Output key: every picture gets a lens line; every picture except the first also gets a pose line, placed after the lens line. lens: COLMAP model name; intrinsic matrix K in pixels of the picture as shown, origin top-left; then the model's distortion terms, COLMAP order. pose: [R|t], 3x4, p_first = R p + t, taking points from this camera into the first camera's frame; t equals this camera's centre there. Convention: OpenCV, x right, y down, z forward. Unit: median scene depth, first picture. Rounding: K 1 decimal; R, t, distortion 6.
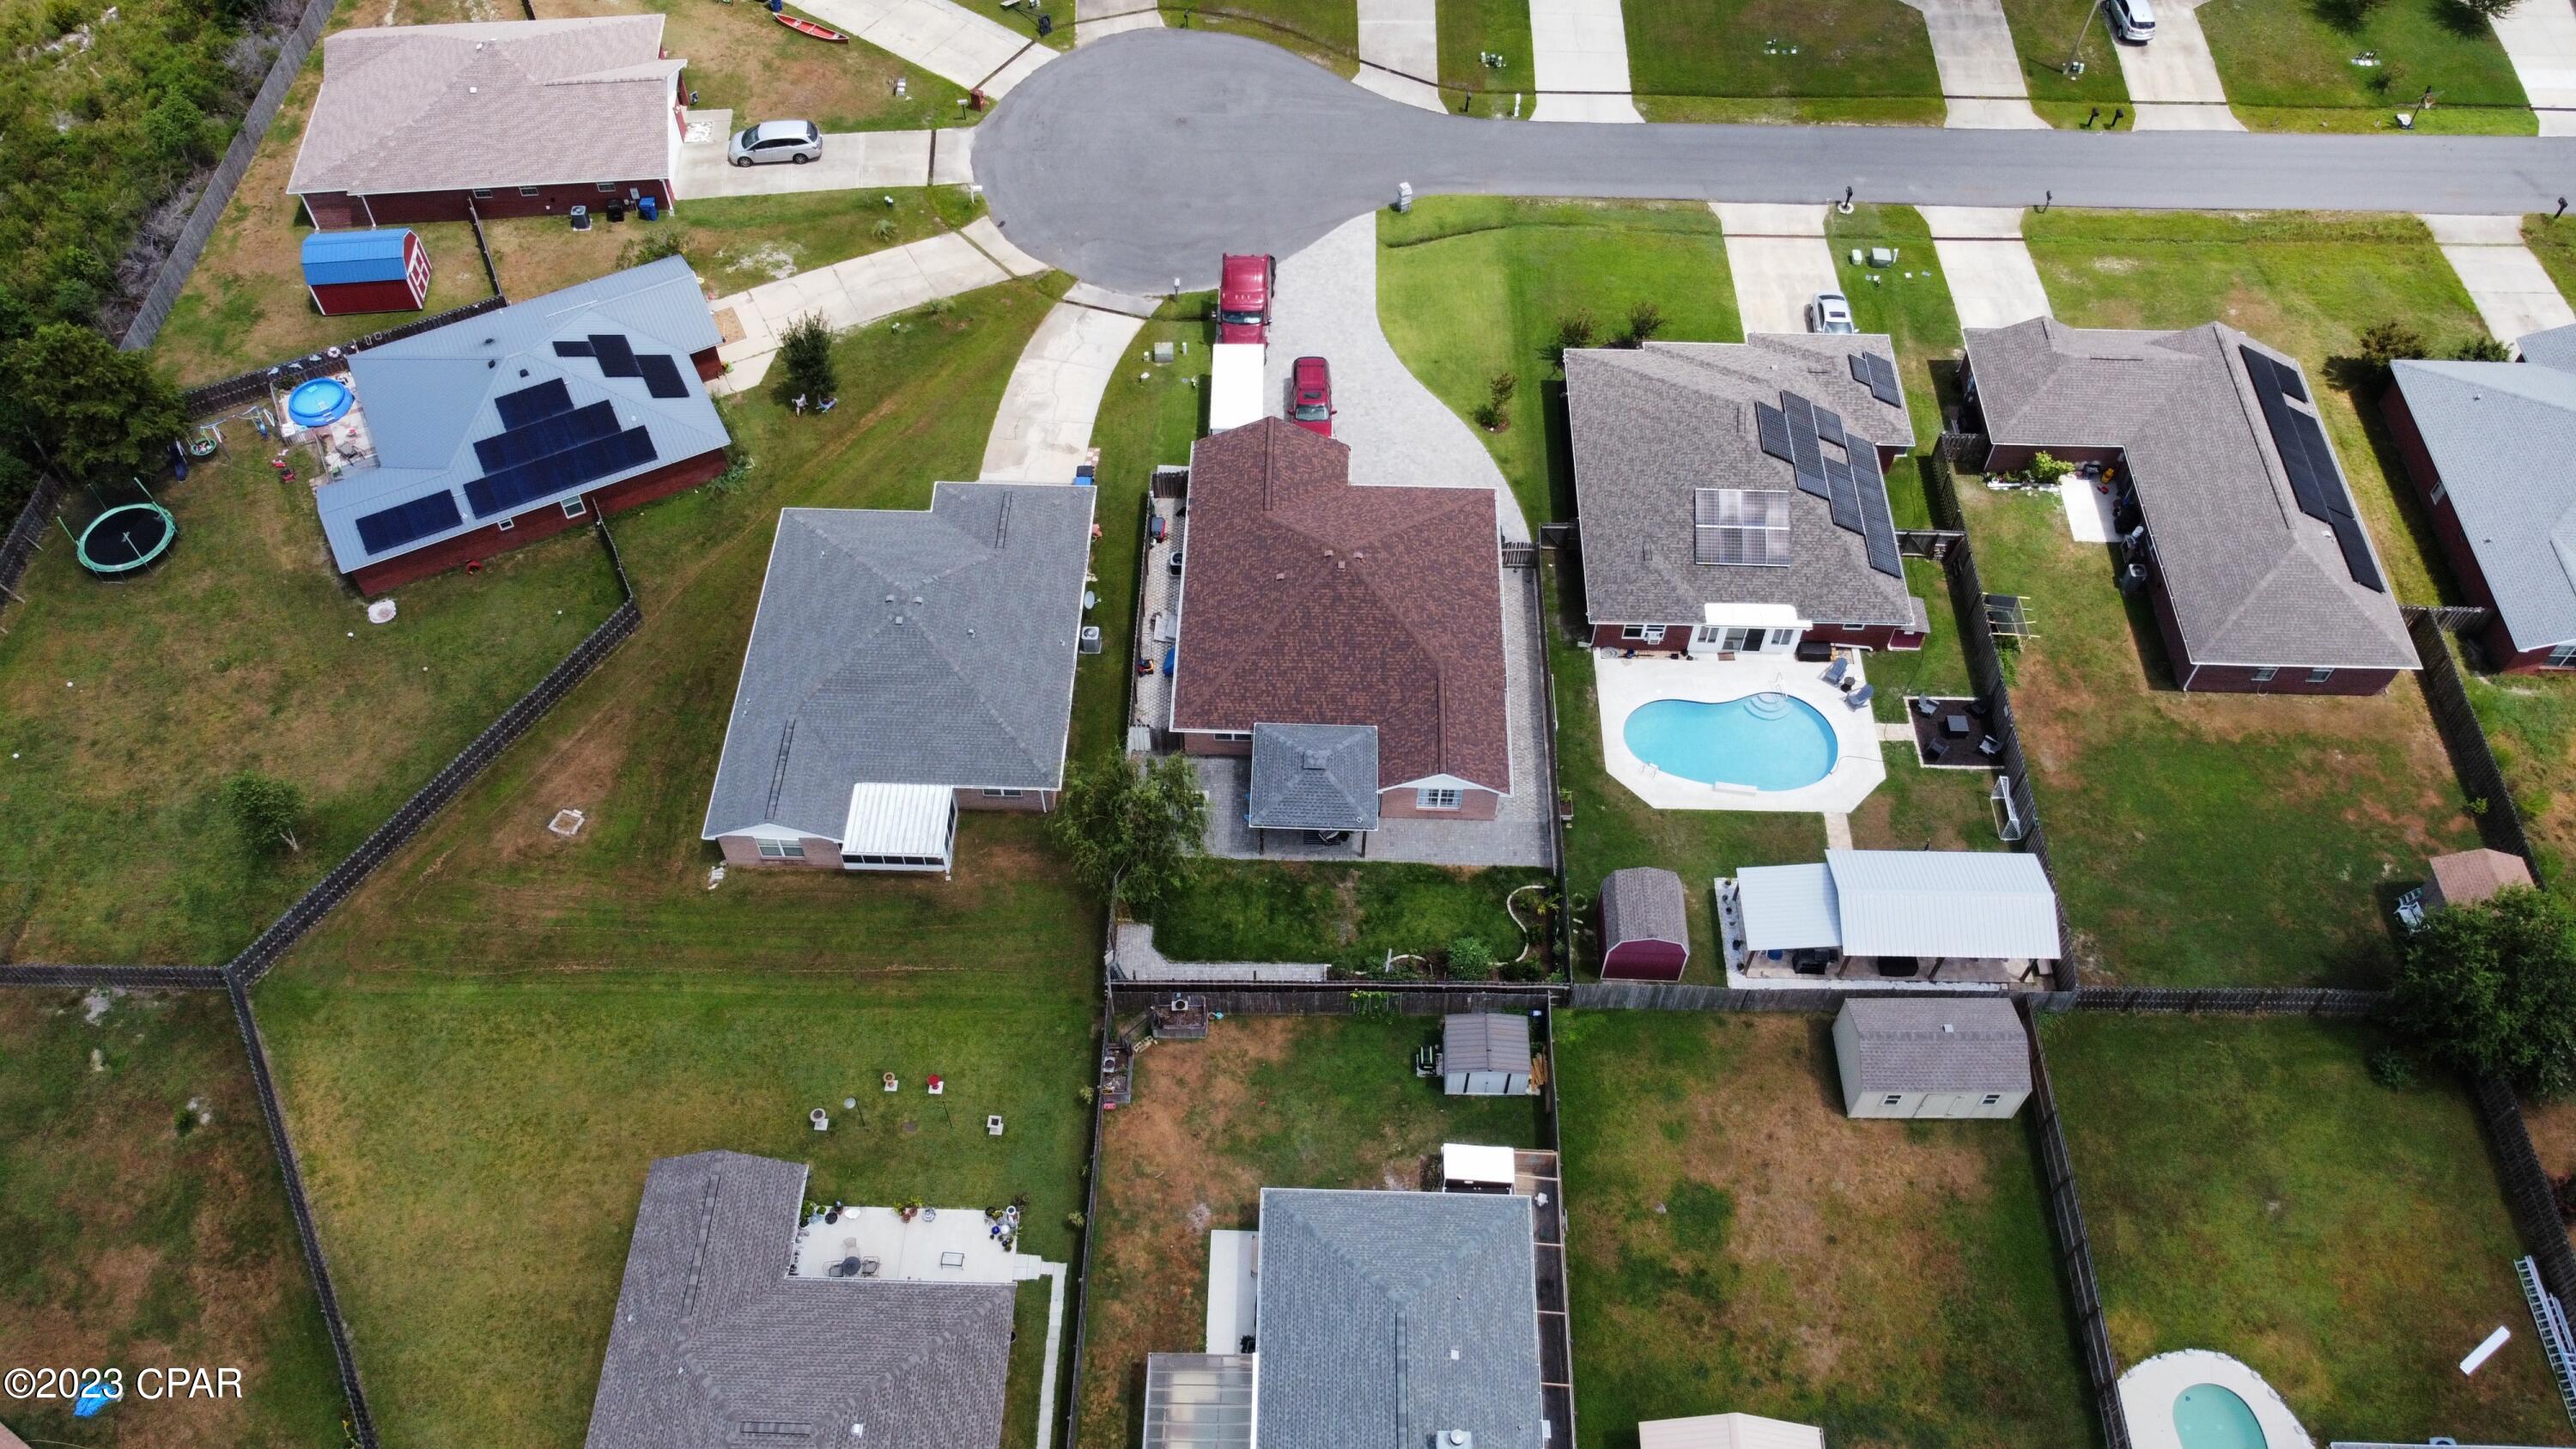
lens RADIAL K [[1956.4, 0, 1279.0], [0, 1956.4, 700.2], [0, 0, 1]] dist [0.002744, -0.008924]
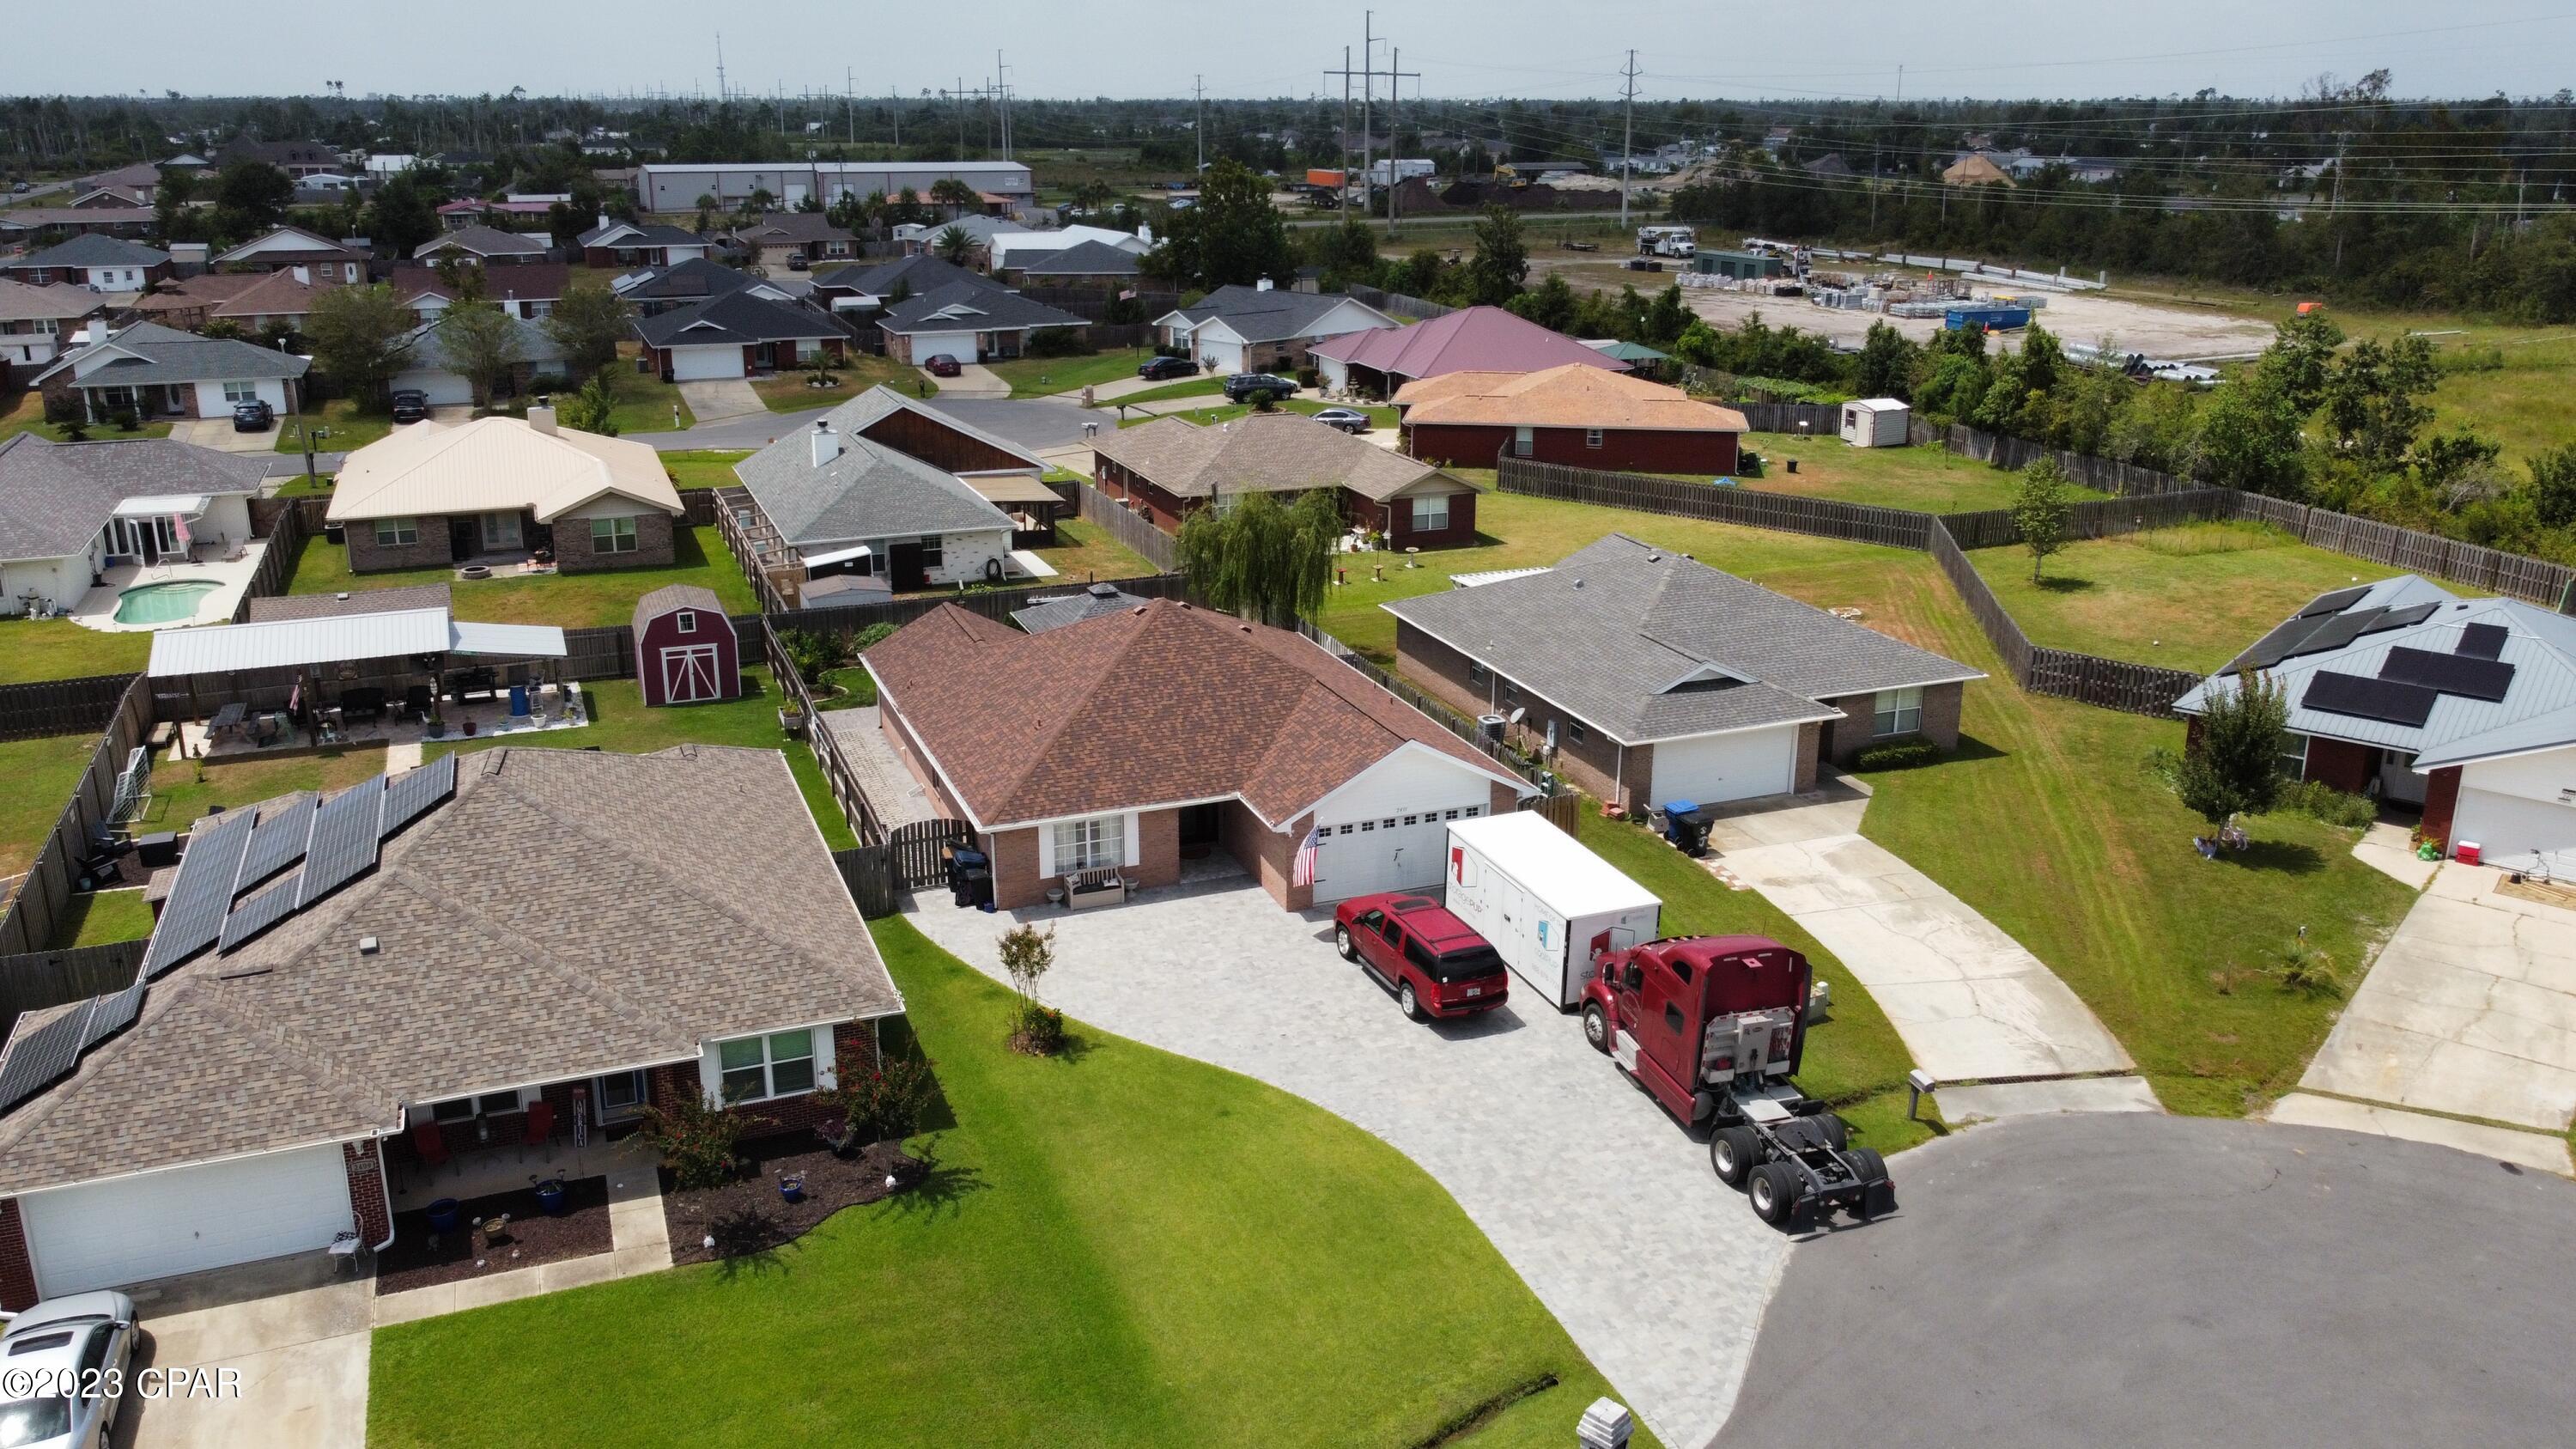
lens RADIAL K [[1956.4, 0, 1279.0], [0, 1956.4, 700.2], [0, 0, 1]] dist [0.002744, -0.008924]
pose [[-0.920058, 0.108726, -0.376394, 0.228260], [-0.317032, 0.357838, 0.878318, -0.601915], [0.230184, 0.927432, -0.294762, 1.119953]]
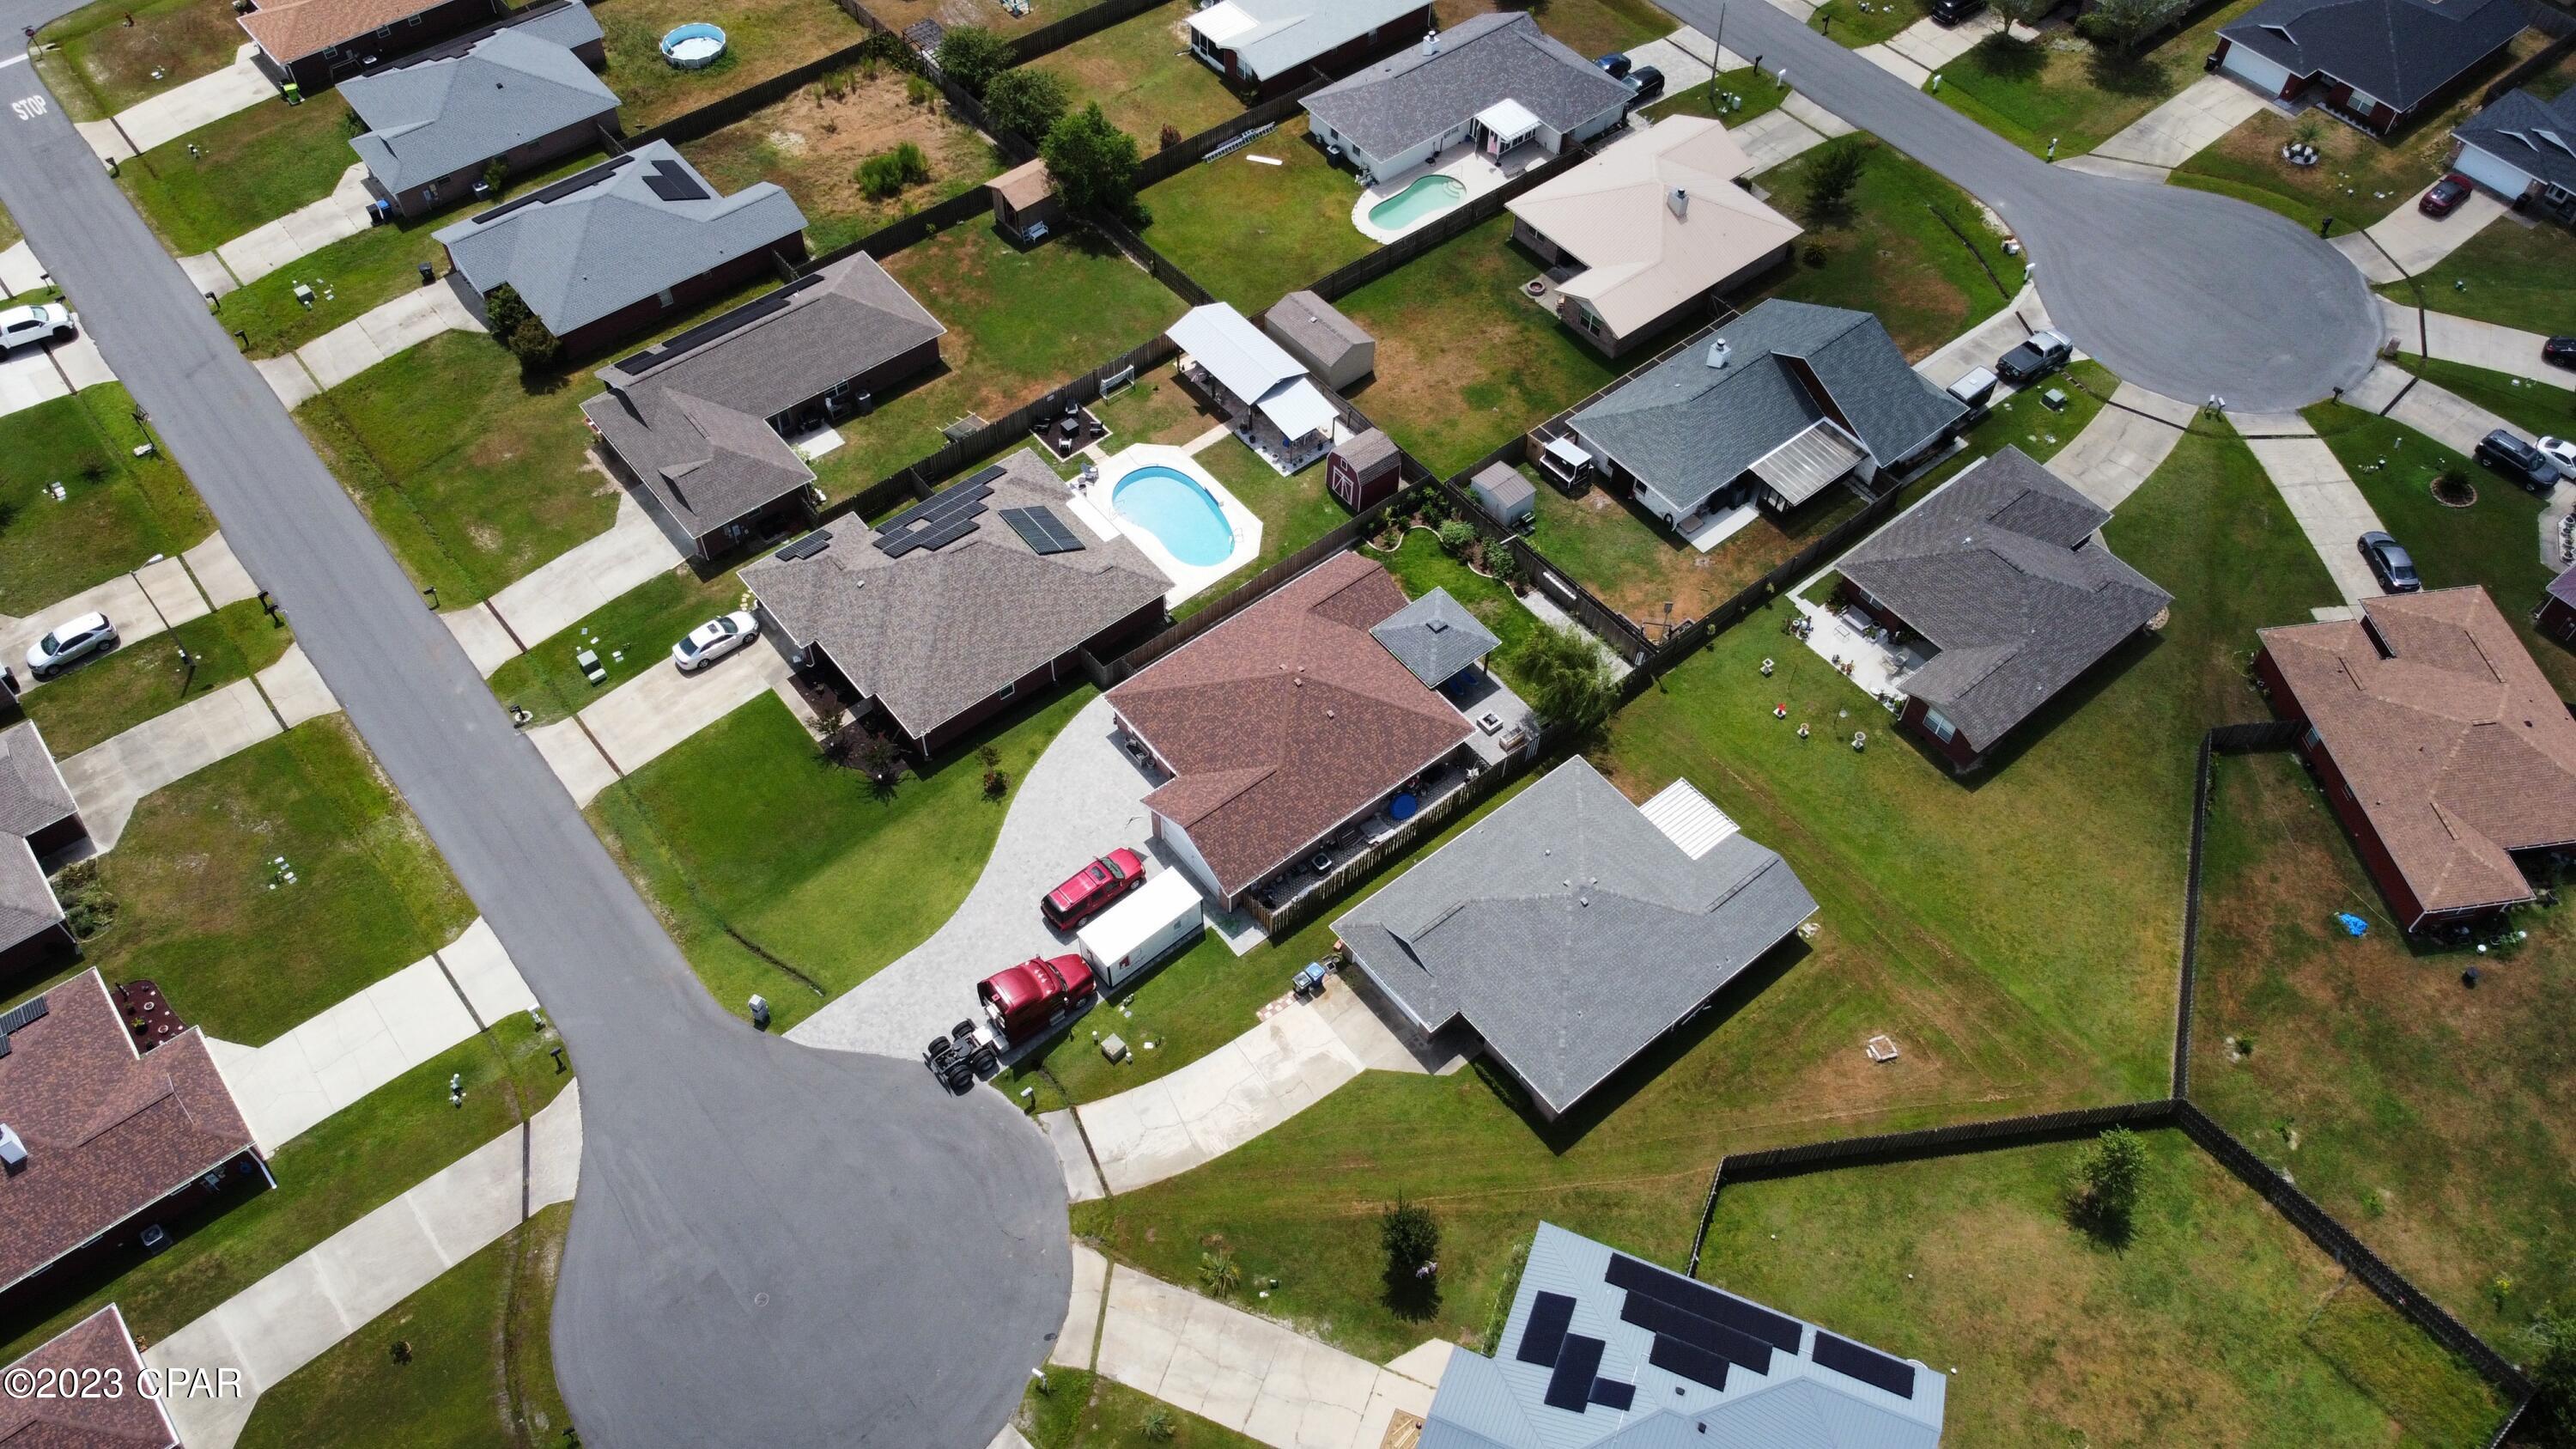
lens RADIAL K [[1956.4, 0, 1279.0], [0, 1956.4, 700.2], [0, 0, 1]] dist [0.002744, -0.008924]
pose [[-0.651422, -0.604840, 0.458058, -0.478031], [0.593553, -0.030208, 0.804227, -0.956332], [-0.472592, 0.795774, 0.378683, 0.504346]]
